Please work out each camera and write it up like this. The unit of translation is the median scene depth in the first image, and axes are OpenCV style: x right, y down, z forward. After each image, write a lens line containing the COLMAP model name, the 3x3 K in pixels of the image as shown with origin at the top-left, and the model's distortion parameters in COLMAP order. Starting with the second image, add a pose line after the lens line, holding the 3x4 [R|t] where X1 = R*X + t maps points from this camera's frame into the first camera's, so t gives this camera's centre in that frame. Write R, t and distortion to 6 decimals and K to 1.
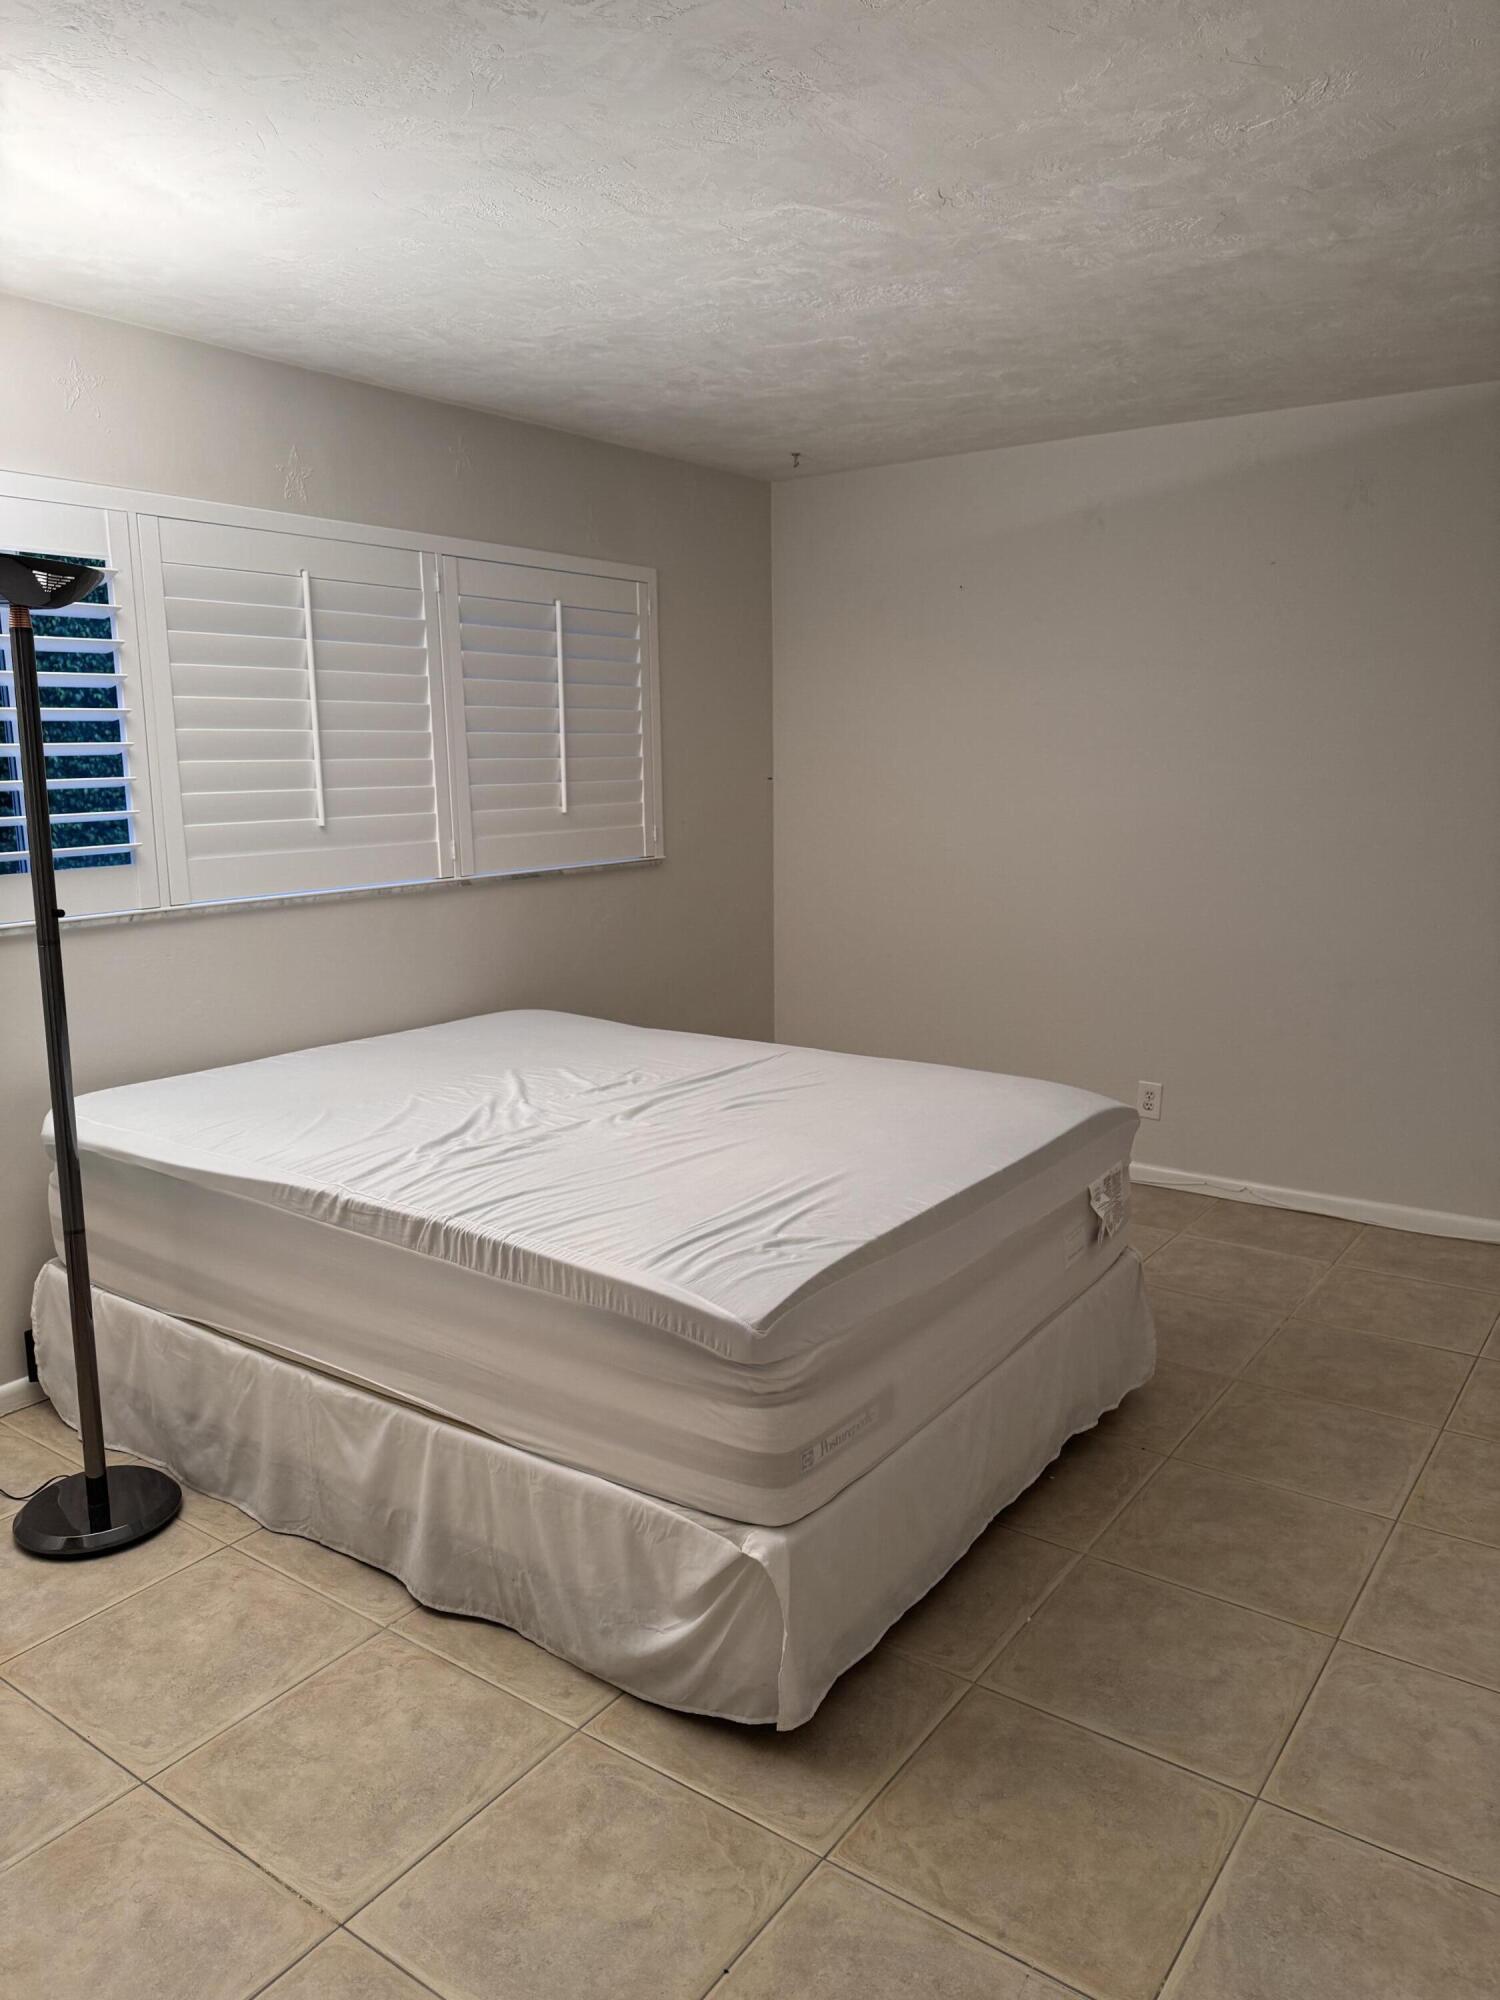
lens RADIAL K [[1422.5, 0, 741.2], [0, 1422.5, 1027.4], [0, 0, 1]] dist [0.053442, -0.001810]
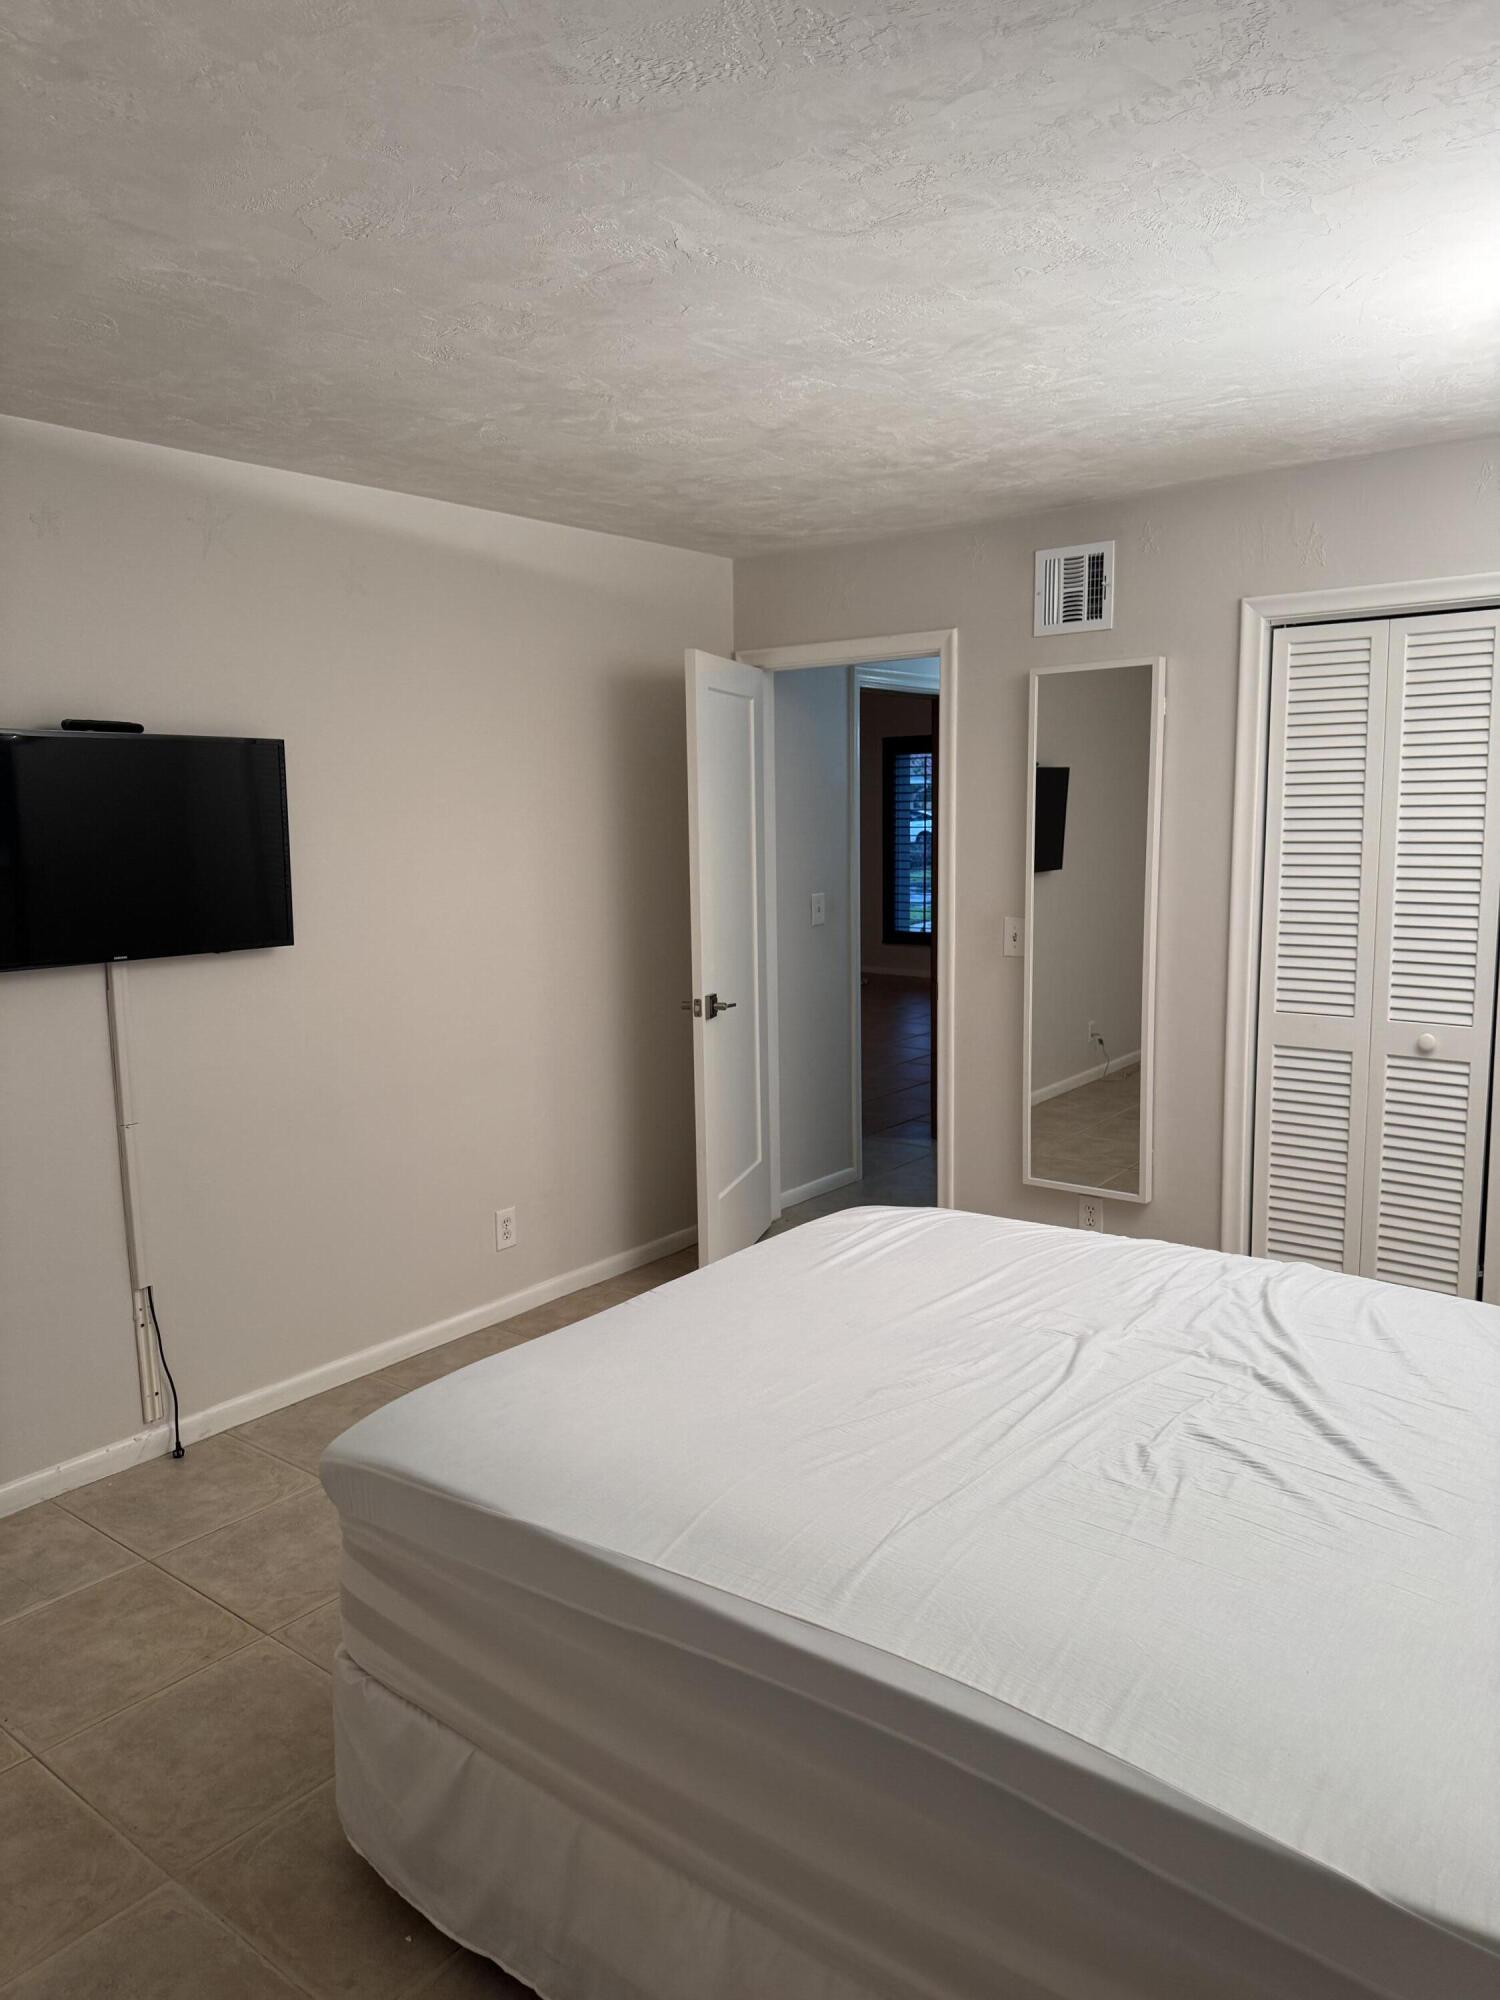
lens RADIAL K [[1422.5, 0, 741.2], [0, 1422.5, 1027.4], [0, 0, 1]] dist [0.053442, -0.001810]
pose [[-0.998593, 0.019623, 0.049274, 0.057435], [0.035429, 0.938161, 0.344383, -0.342858], [-0.039469, 0.345644, -0.937535, 1.566848]]
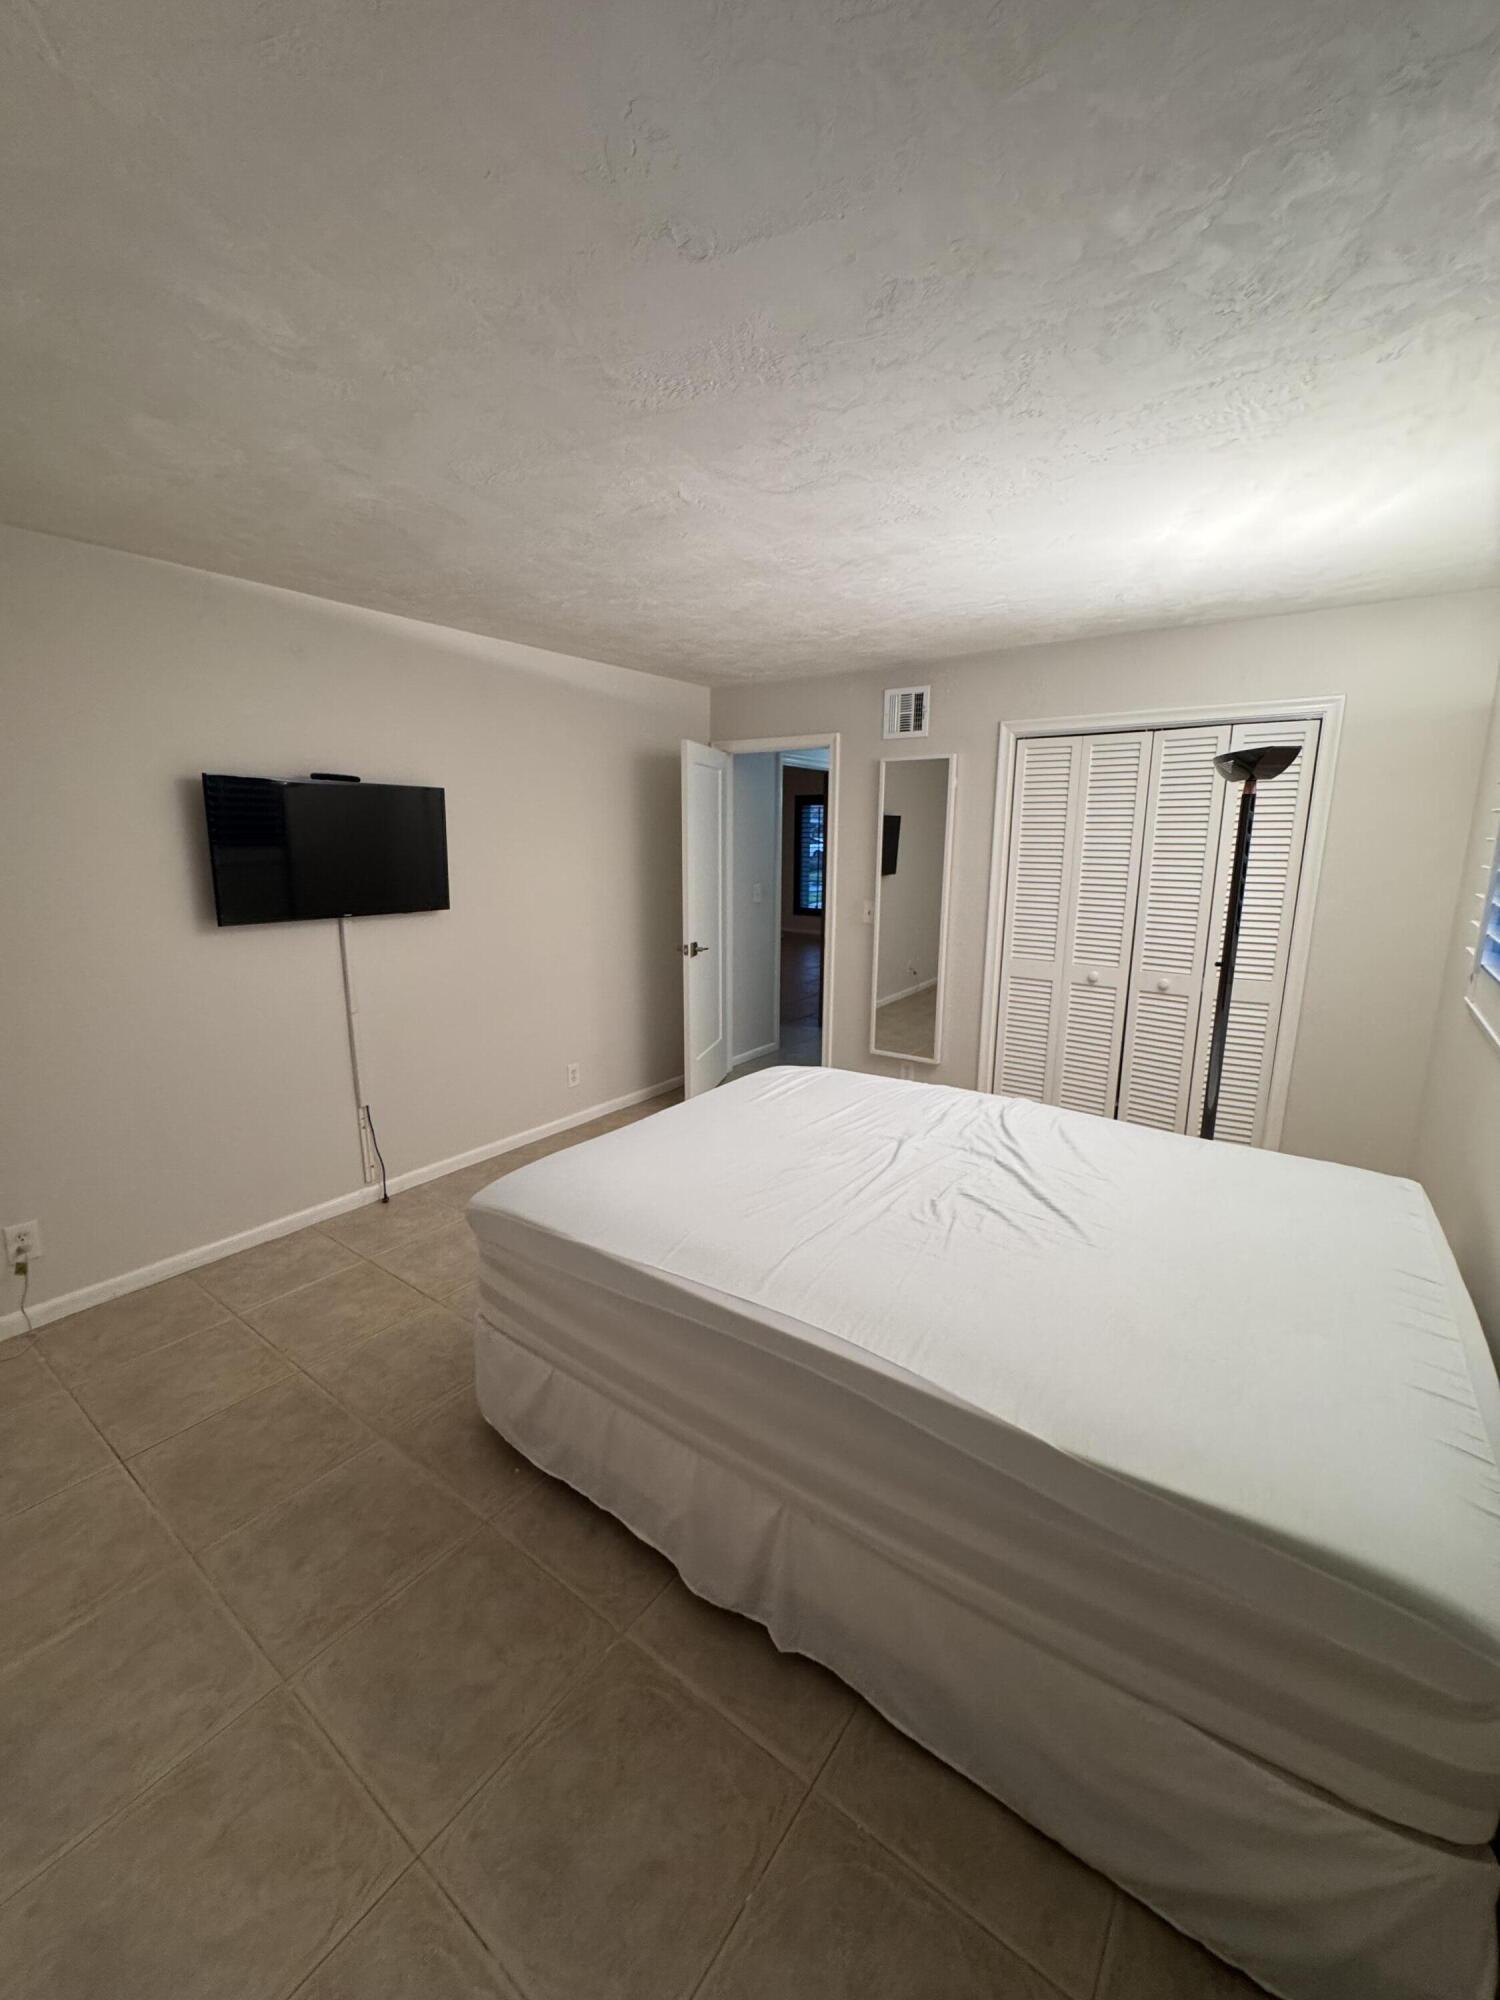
lens RADIAL K [[806.3, 0, 750.0], [0, 806.3, 1000.0], [0, 0, 1]] dist [-0.001268, -0.000088]
pose [[-0.999995, 0.003131, 0.000908, 0.058475], [0.003237, 0.921082, 0.389356, -0.337673], [0.000383, 0.389357, -0.921087, 1.551863]]
